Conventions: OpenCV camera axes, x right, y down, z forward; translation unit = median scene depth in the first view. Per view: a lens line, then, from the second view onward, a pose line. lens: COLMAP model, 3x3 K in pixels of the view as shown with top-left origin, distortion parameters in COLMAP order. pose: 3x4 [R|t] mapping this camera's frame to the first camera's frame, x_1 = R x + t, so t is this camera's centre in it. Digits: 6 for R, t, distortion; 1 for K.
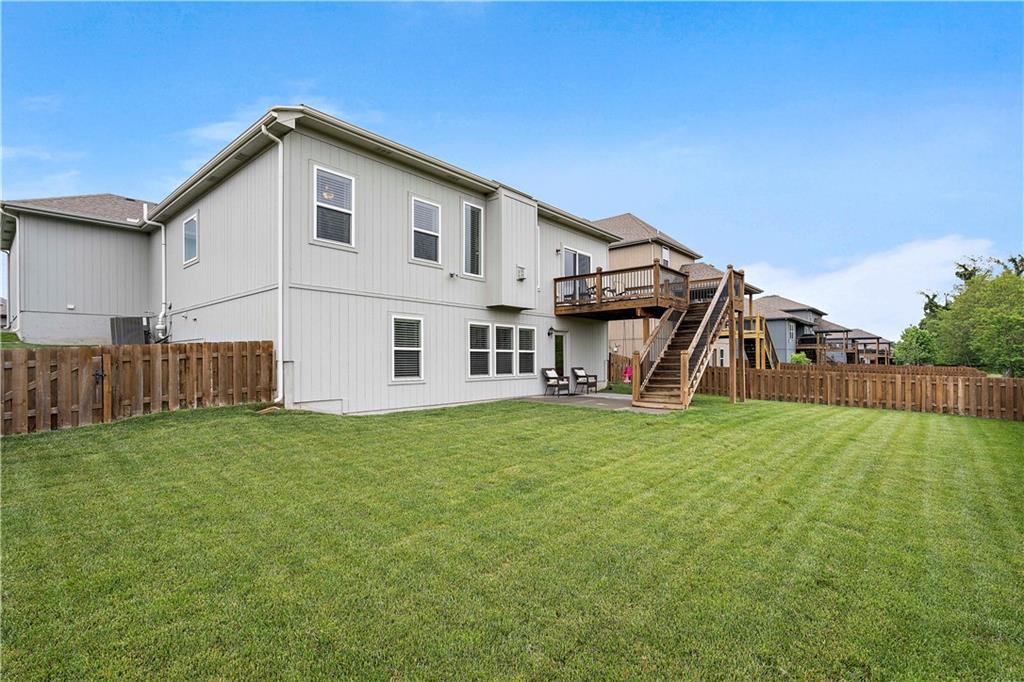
lens RADIAL K [[471.0, 0, 510.2], [0, 471.0, 349.5], [0, 0, 1]] dist [-0.002396, 0.003029]
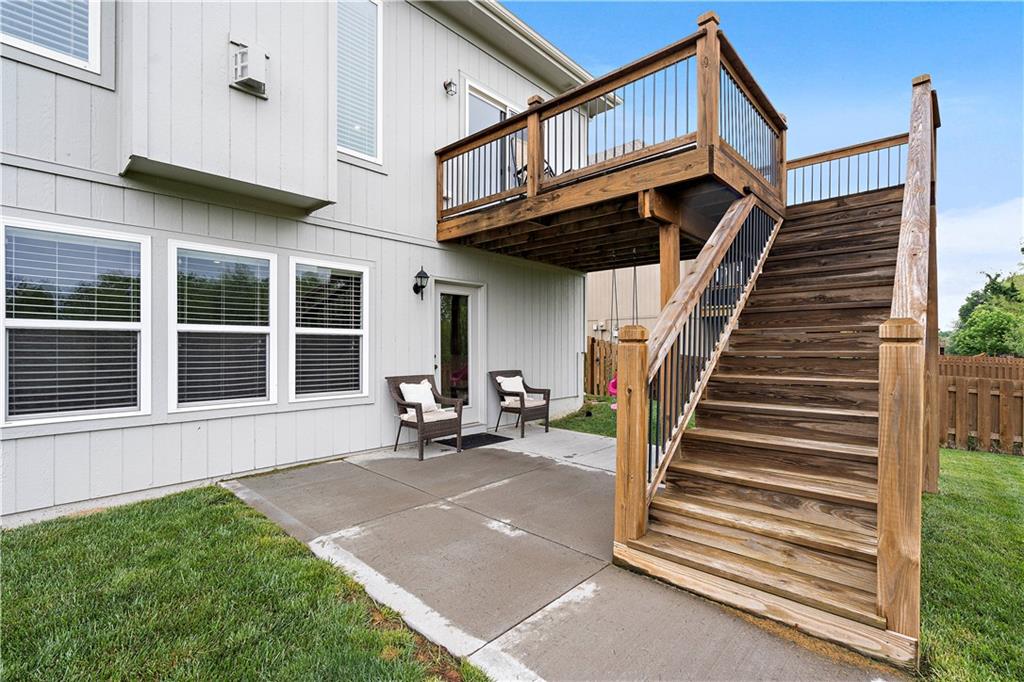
lens RADIAL K [[471.0, 0, 513.6], [0, 471.0, 341.4], [0, 0, 1]] dist [-0.002396, 0.003029]
pose [[0.999805, 0.005008, -0.019096, 0.168619], [-0.004791, 0.999924, 0.011383, 0.006476], [0.019151, -0.011289, 0.999753, 0.604298]]
